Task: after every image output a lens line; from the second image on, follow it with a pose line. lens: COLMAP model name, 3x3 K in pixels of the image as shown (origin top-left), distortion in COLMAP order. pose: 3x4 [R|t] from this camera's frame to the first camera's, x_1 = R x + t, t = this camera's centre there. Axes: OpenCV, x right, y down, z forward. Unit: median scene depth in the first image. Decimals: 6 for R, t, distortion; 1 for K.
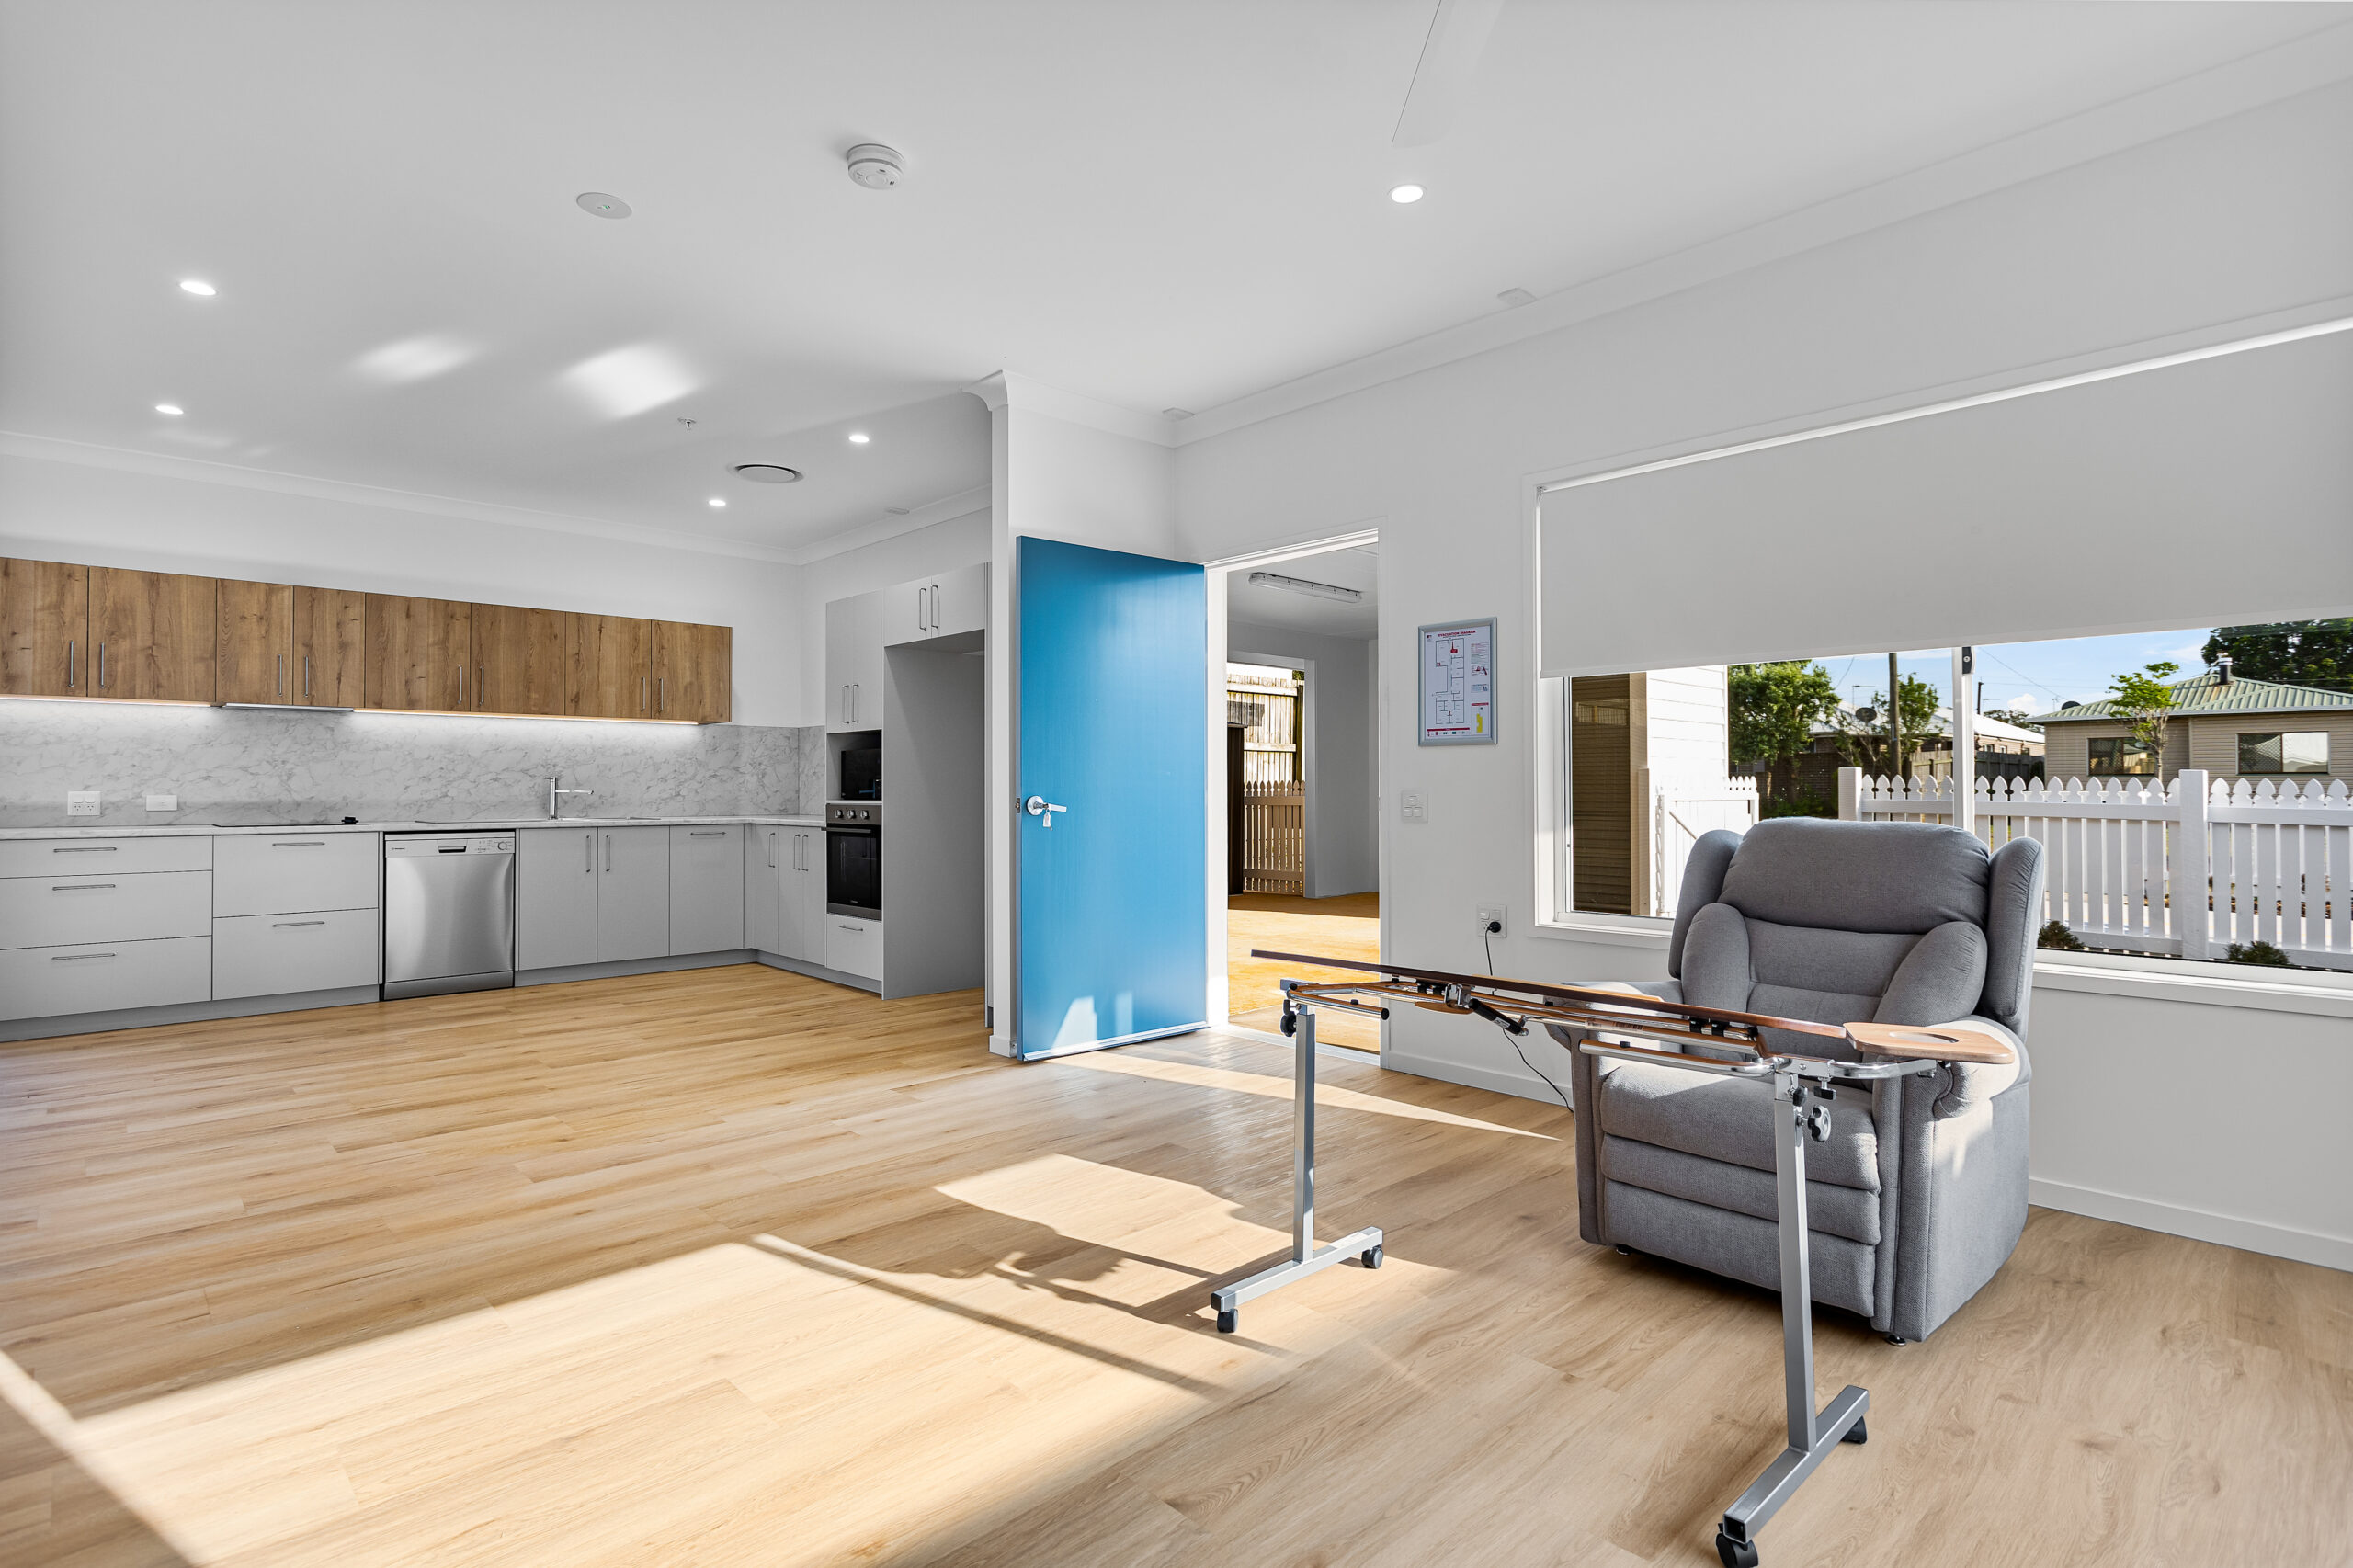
lens RADIAL K [[1136.3, 0, 1153.7], [0, 1136.3, 776.7], [0, 0, 1]] dist [-0.001198, 0.000865]
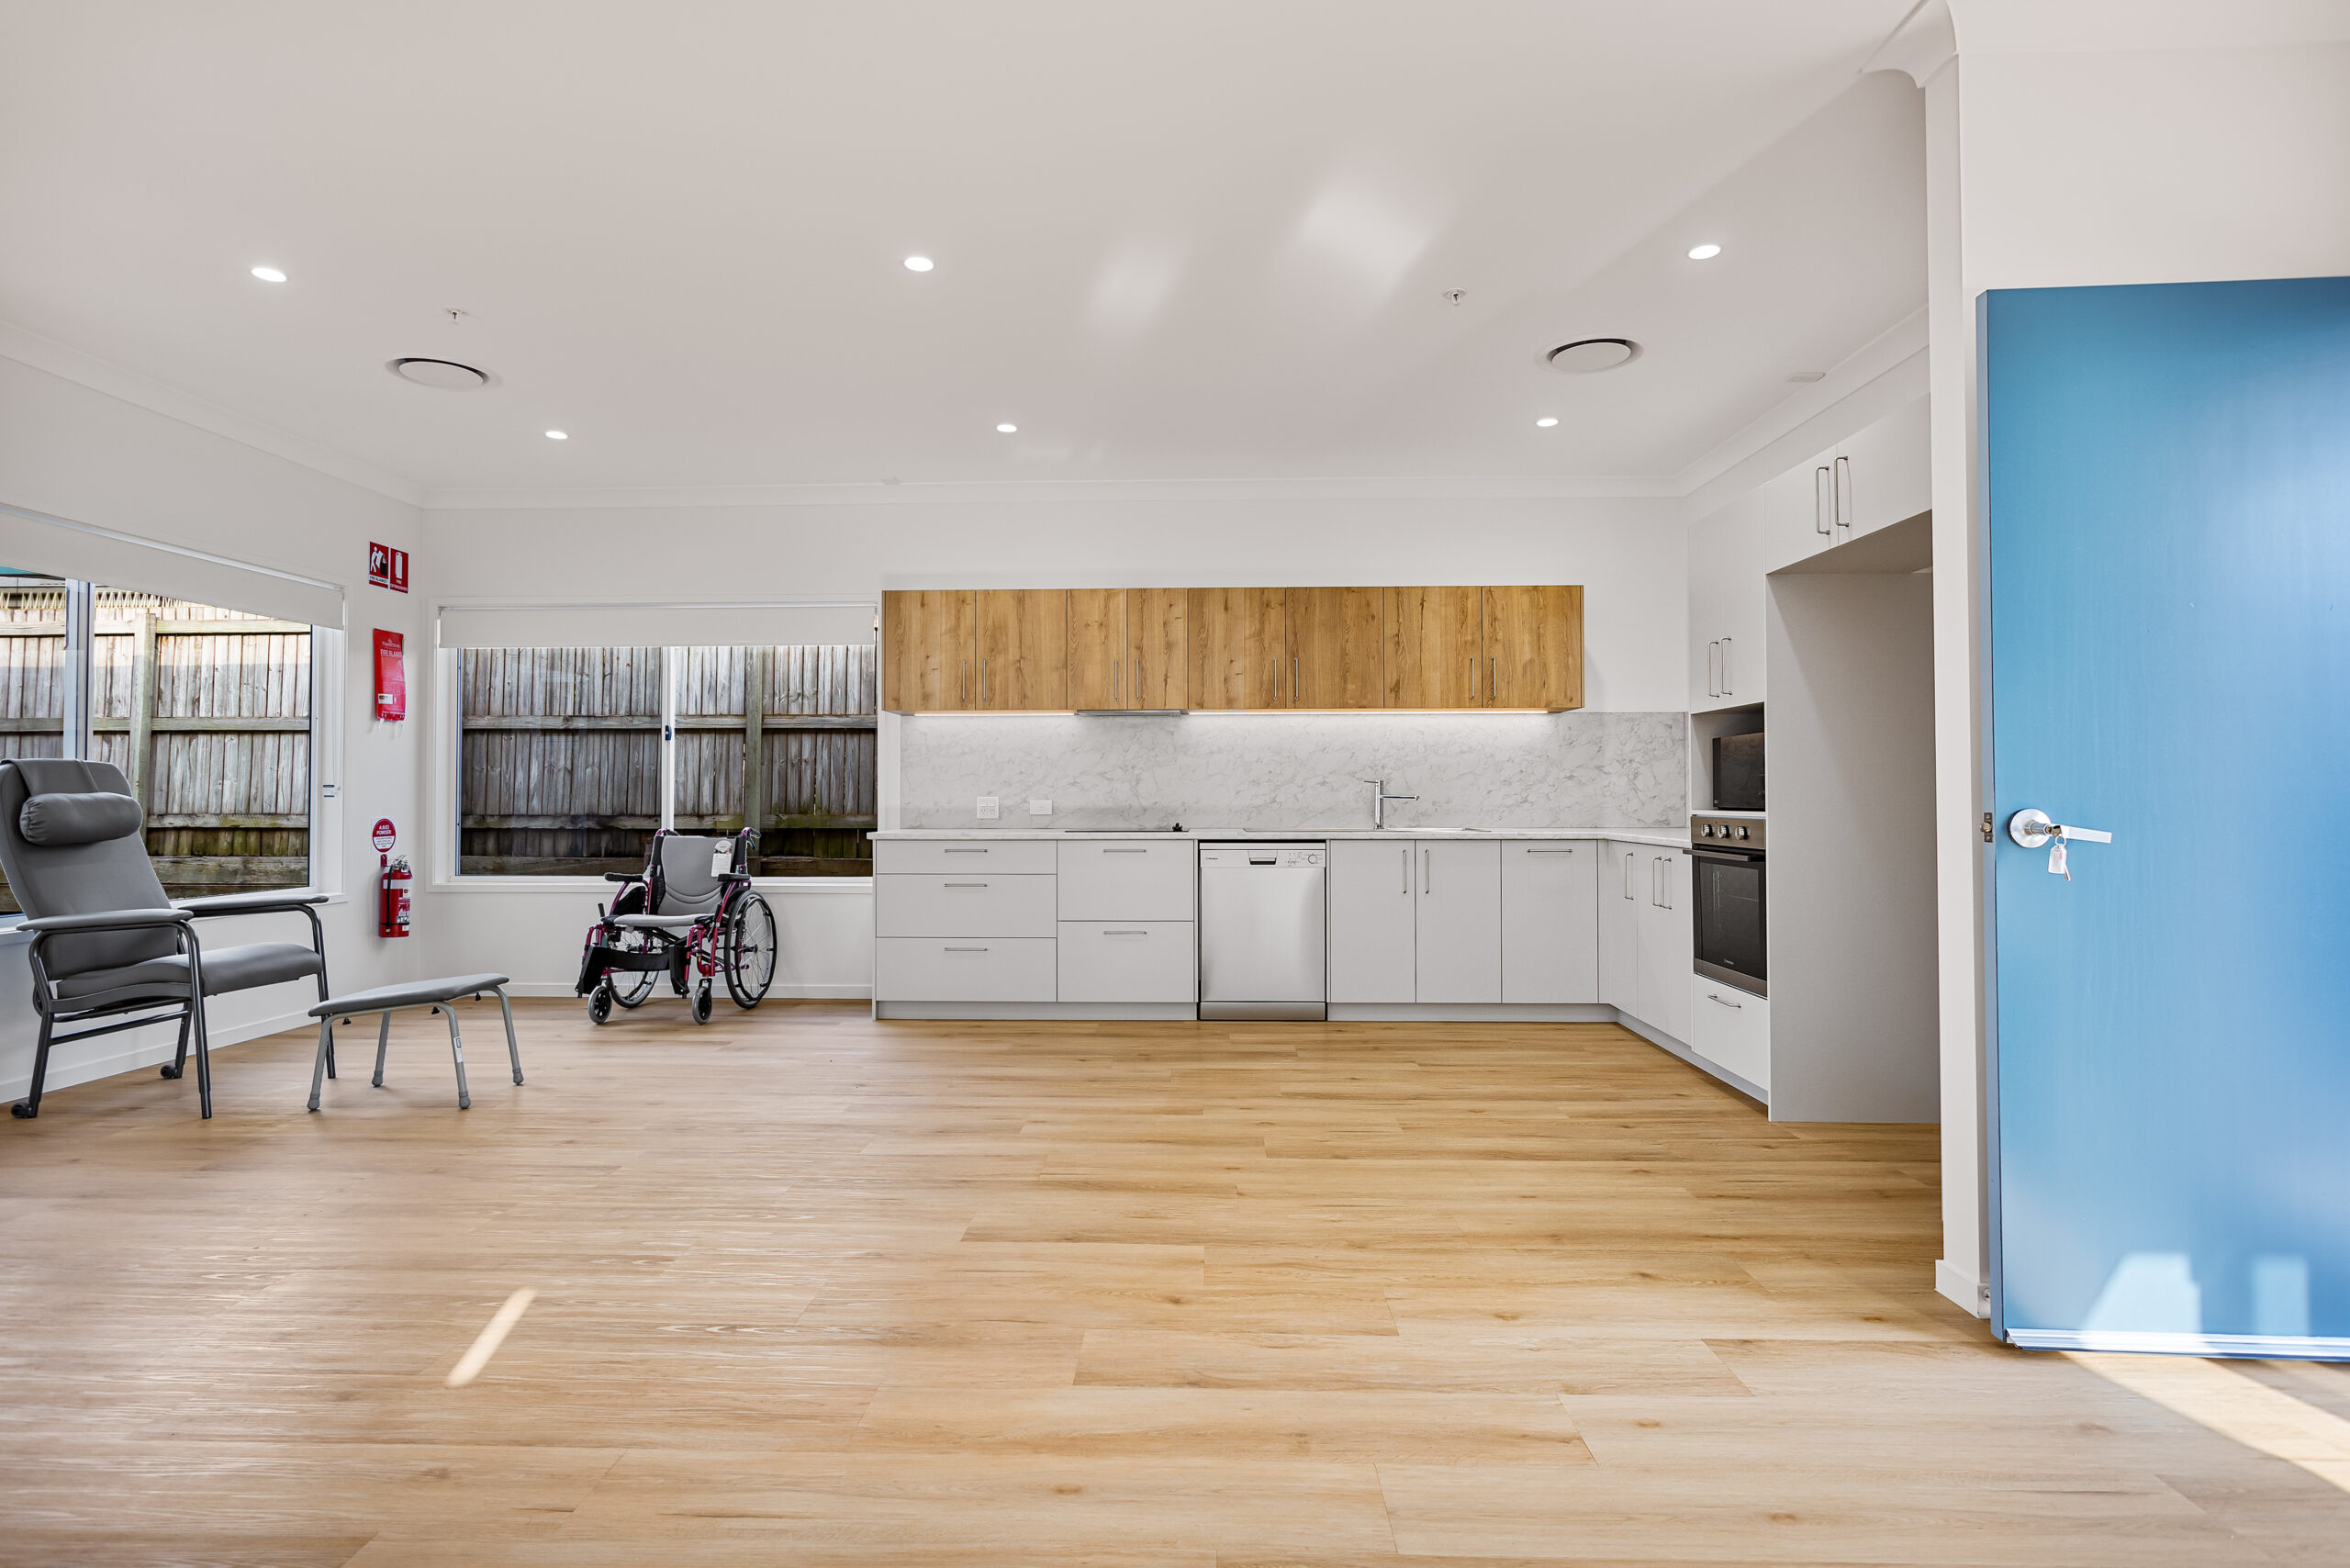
lens RADIAL K [[1178.3, 0, 1178.2], [0, 1178.3, 778.7], [0, 0, 1]] dist [-0.003208, 0.000460]
pose [[0.710802, -0.009491, -0.703328, -0.005580], [0.008760, 0.999951, -0.004642, 0.002191], [0.703338, -0.002862, 0.710850, 0.294402]]
